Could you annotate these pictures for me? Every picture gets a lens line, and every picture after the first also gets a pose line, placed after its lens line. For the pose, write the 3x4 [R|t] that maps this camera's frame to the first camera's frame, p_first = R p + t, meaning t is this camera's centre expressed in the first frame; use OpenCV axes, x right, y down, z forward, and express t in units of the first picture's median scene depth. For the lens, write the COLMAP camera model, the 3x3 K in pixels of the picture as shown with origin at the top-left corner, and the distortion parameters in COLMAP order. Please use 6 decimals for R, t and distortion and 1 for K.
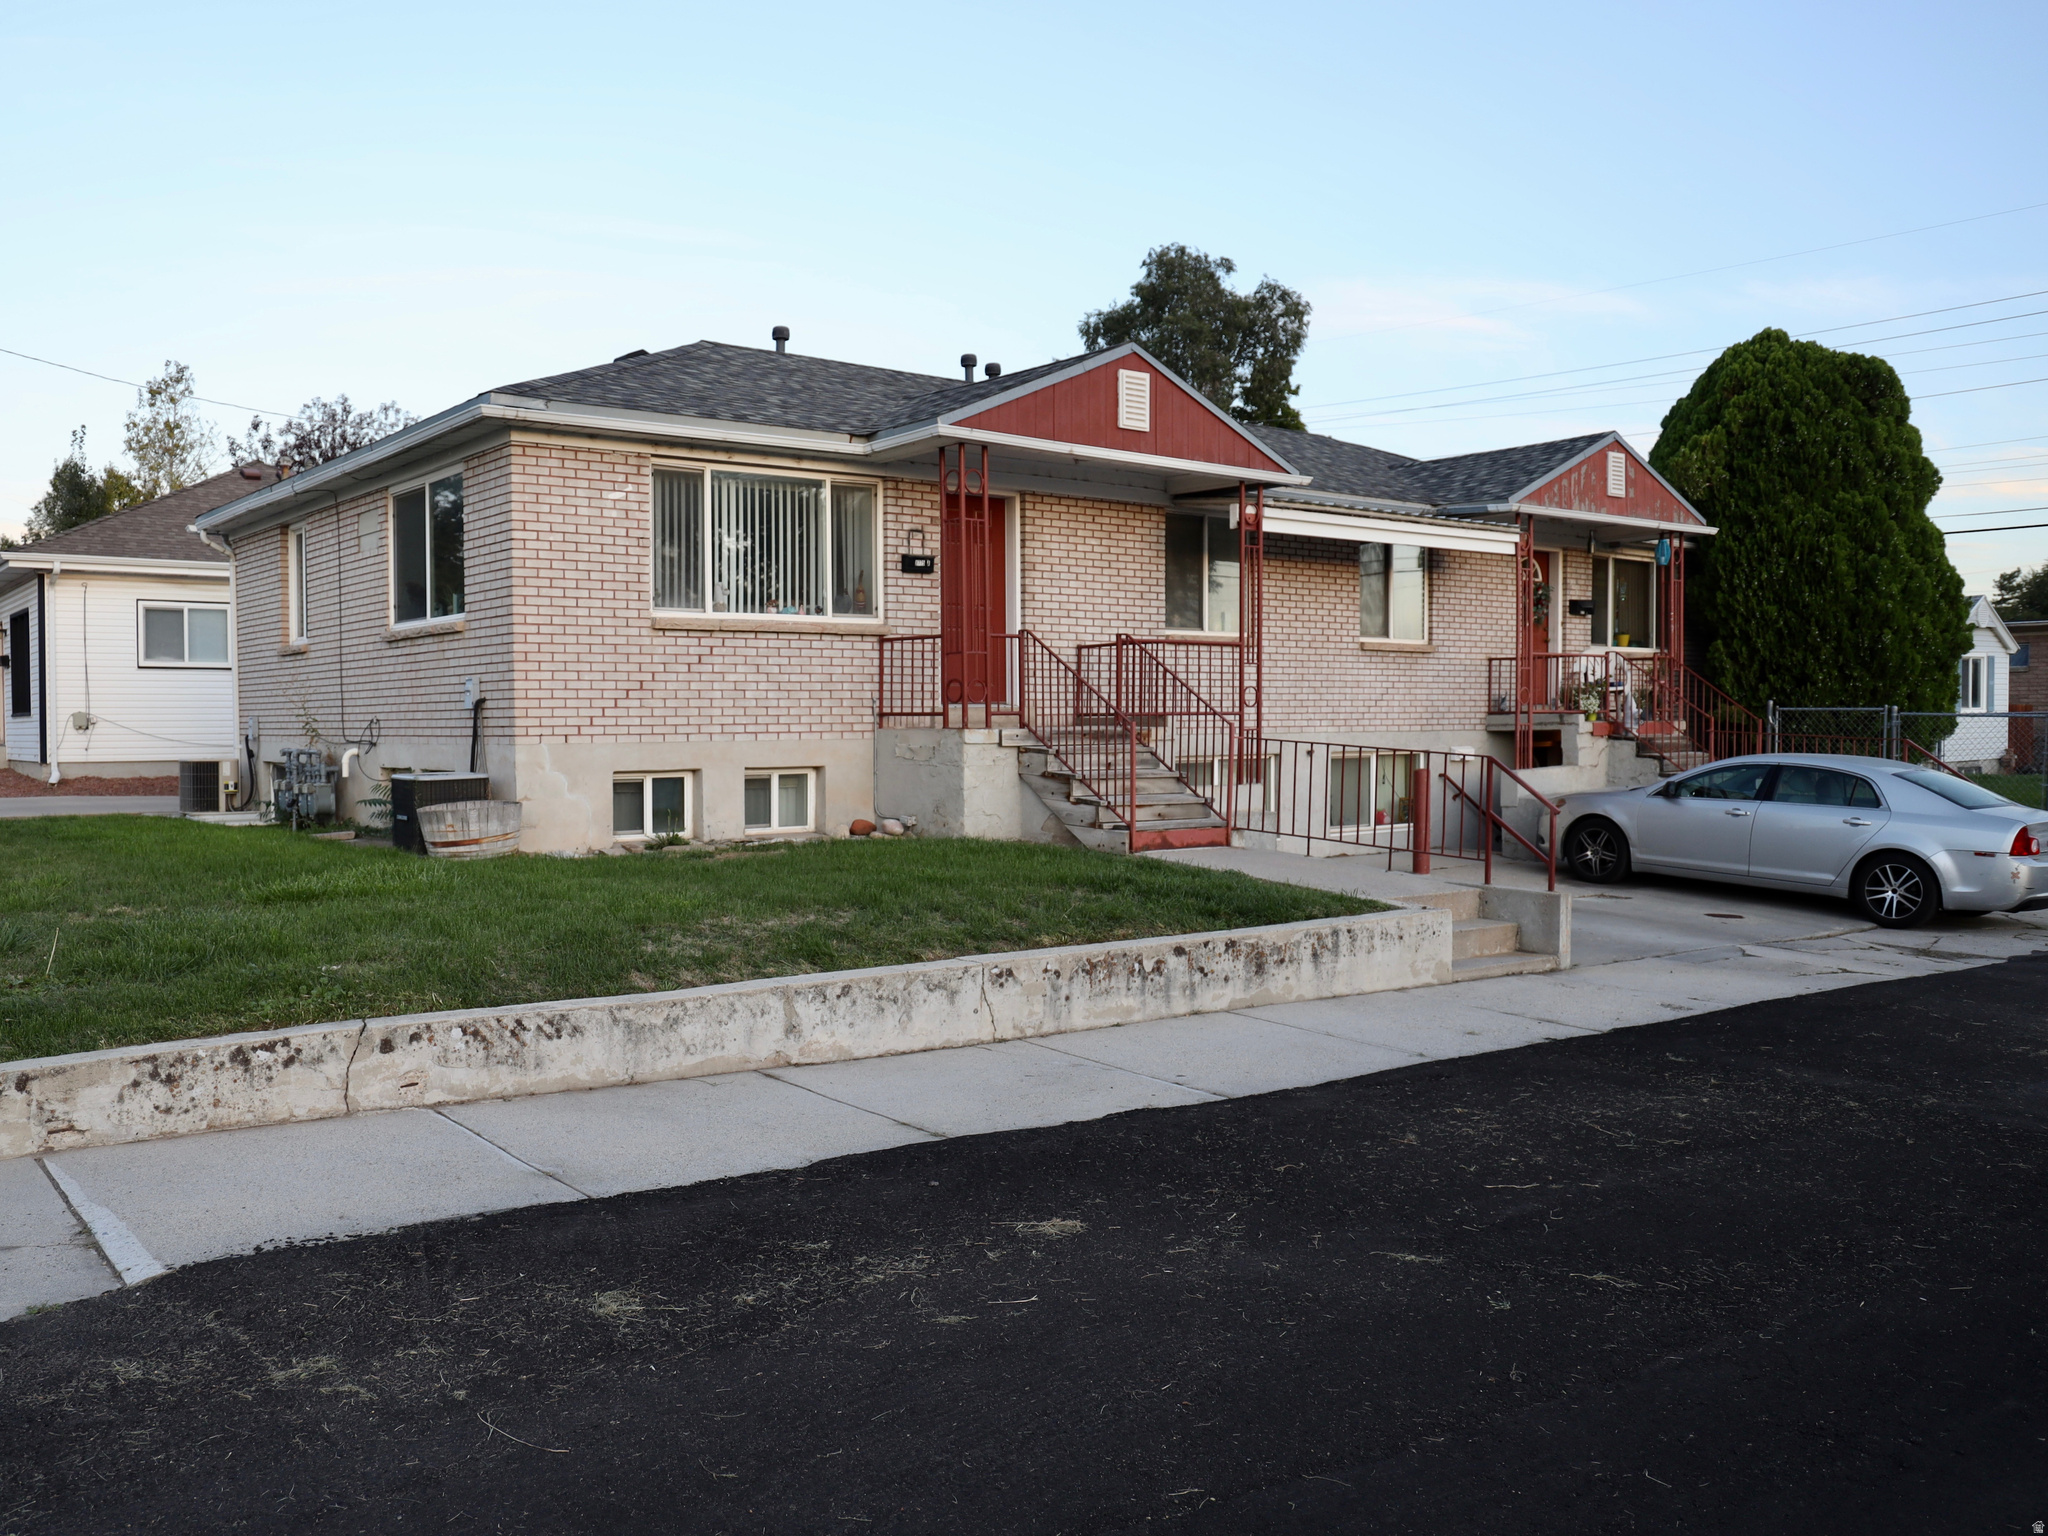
lens RADIAL K [[1610.5, 0, 865.1], [0, 1610.5, 794.0], [0, 0, 1]] dist [-0.055428, 0.004909]
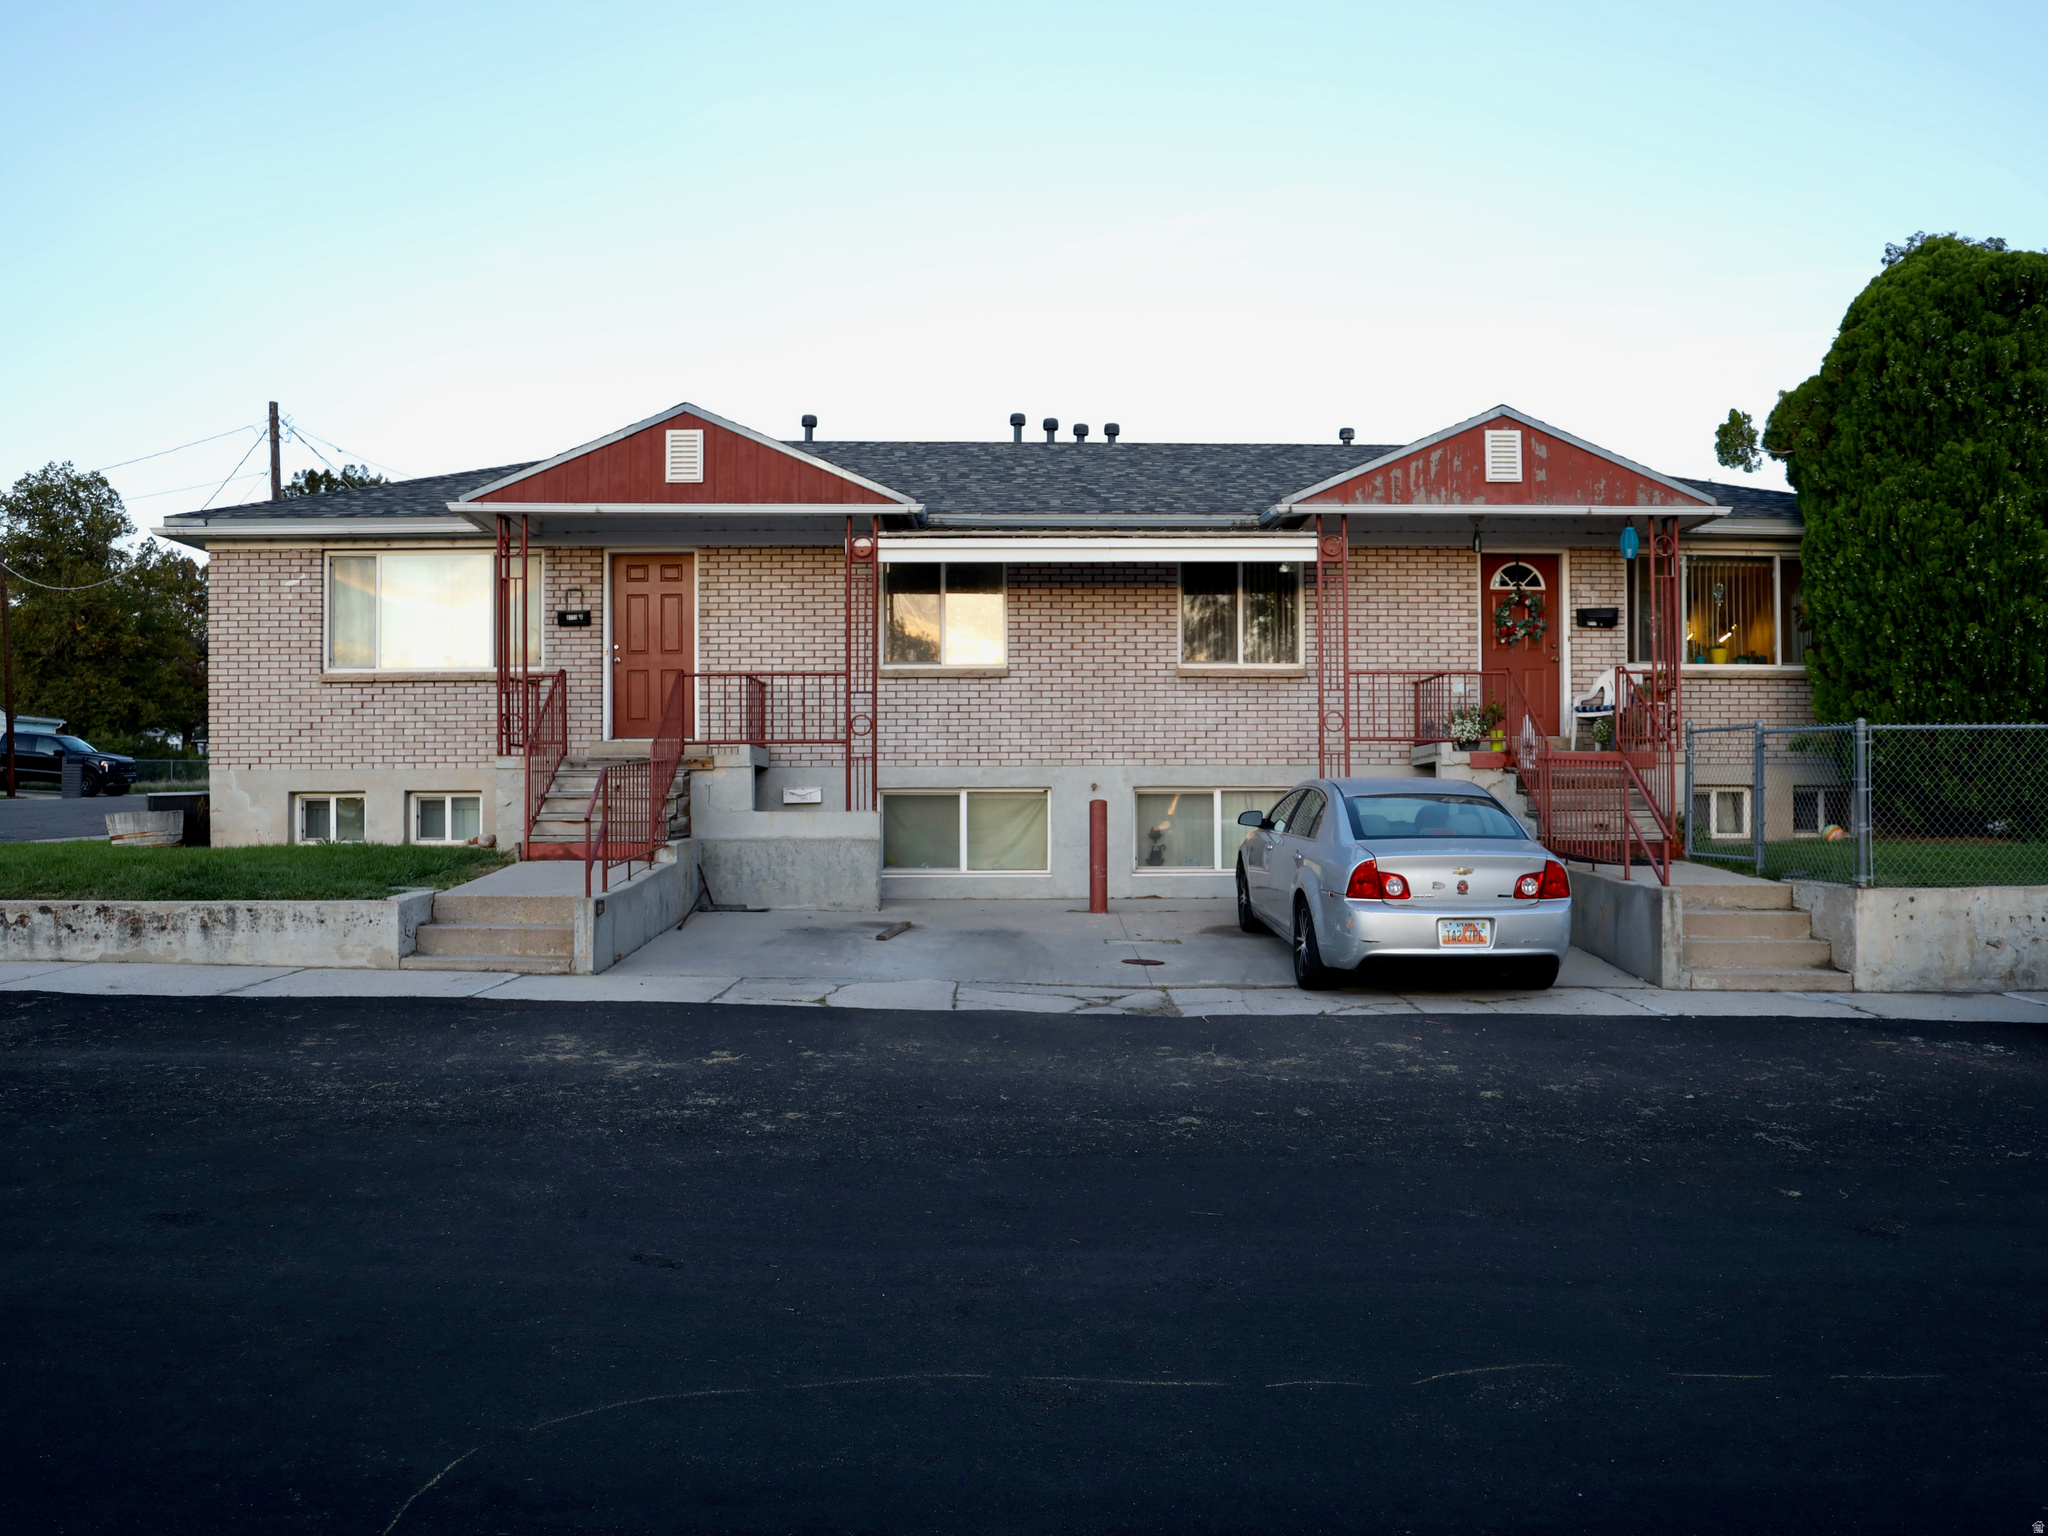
lens RADIAL K [[1576.5, 0, 1171.9], [0, 1576.5, 828.3], [0, 0, 1]] dist [-0.100709, 0.064526]
pose [[0.847281, 0.008901, -0.531070, 1.008787], [-0.025336, 0.999399, -0.023671, 0.024765], [0.530540, 0.033511, 0.846997, 0.285796]]
